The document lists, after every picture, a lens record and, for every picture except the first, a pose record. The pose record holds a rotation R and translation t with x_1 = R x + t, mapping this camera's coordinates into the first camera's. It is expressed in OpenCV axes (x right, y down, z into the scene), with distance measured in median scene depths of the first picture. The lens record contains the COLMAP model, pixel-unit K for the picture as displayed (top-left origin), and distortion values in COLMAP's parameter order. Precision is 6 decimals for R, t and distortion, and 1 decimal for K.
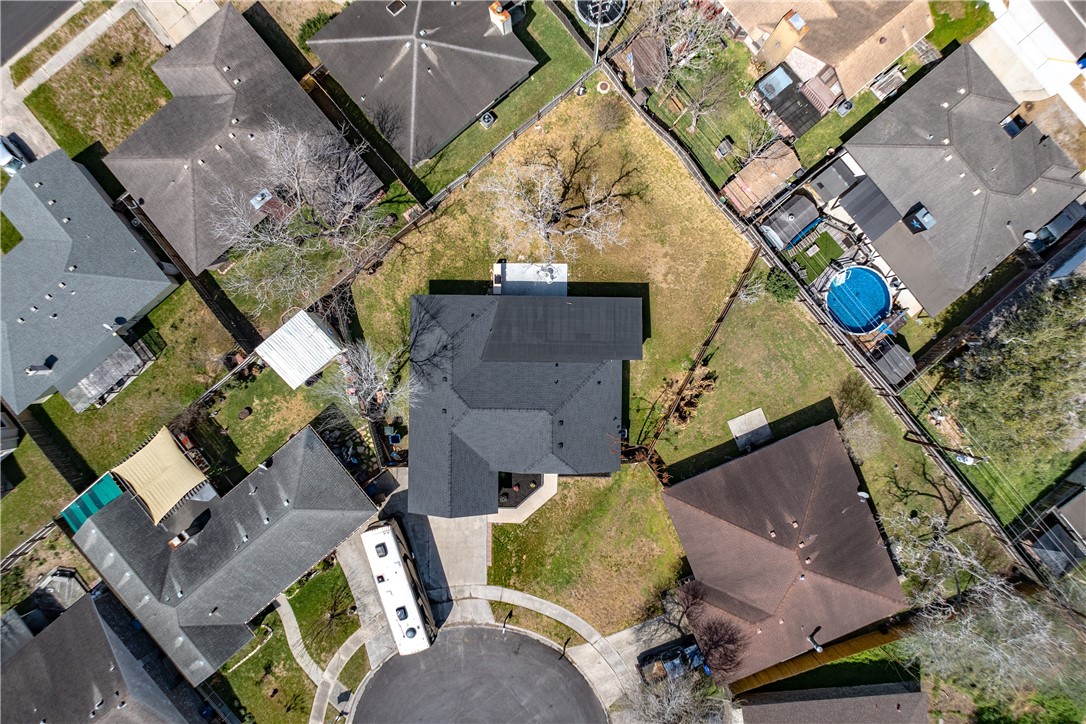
lens RADIAL K [[576.4, 0, 543.0], [0, 576.4, 362.0], [0, 0, 1]] dist [-0.031043, -0.000470]
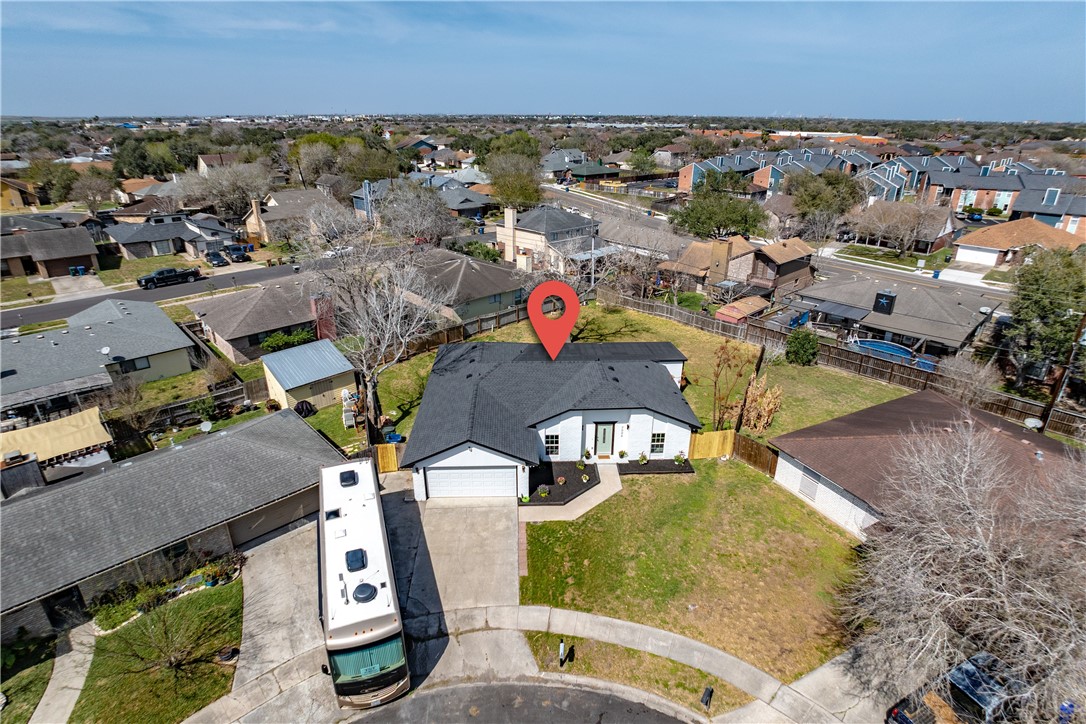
lens RADIAL K [[576.4, 0, 543.0], [0, 576.4, 362.0], [0, 0, 1]] dist [-0.031043, -0.000470]
pose [[0.998297, -0.014951, 0.056381, -0.102671], [0.057739, 0.390562, -0.918764, 0.774837], [-0.008284, 0.920455, 0.390760, 0.601551]]
